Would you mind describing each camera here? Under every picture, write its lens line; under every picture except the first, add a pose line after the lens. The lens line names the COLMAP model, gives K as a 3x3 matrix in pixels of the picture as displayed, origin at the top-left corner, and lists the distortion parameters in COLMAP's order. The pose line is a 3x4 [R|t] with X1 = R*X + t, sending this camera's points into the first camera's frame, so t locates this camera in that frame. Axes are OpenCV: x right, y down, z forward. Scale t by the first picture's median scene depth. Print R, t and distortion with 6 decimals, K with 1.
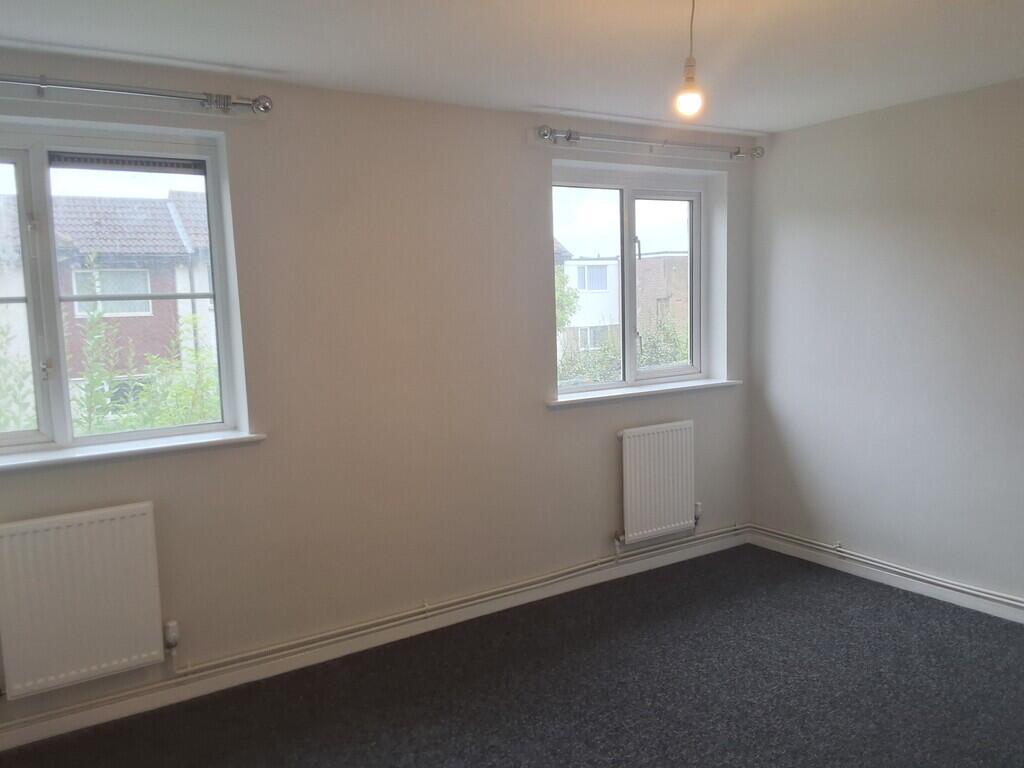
lens RADIAL K [[838.5, 0, 509.7], [0, 838.5, 385.5], [0, 0, 1]] dist [0.014487, -0.008129]
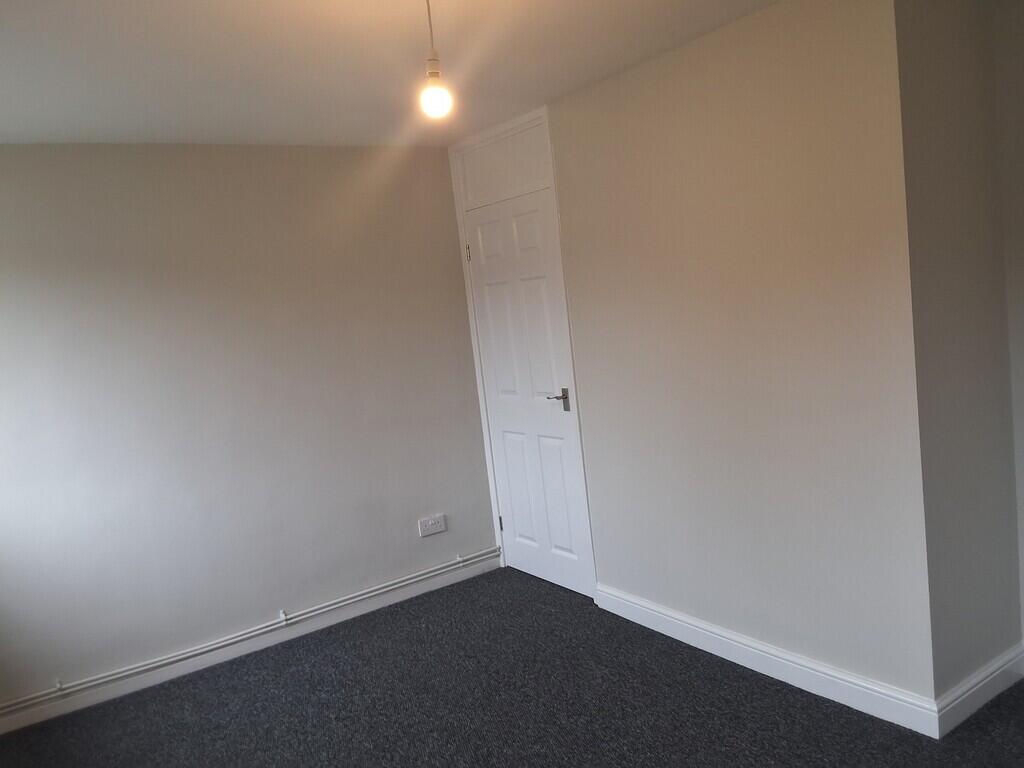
lens RADIAL K [[838.5, 0, 512.1], [0, 838.5, 383.4], [0, 0, 1]] dist [0.014487, -0.008129]
pose [[-0.051563, -0.061345, 0.996784, -0.477009], [0.207338, 0.975706, 0.070773, -0.059064], [-0.976910, 0.210320, -0.037591, 0.694930]]
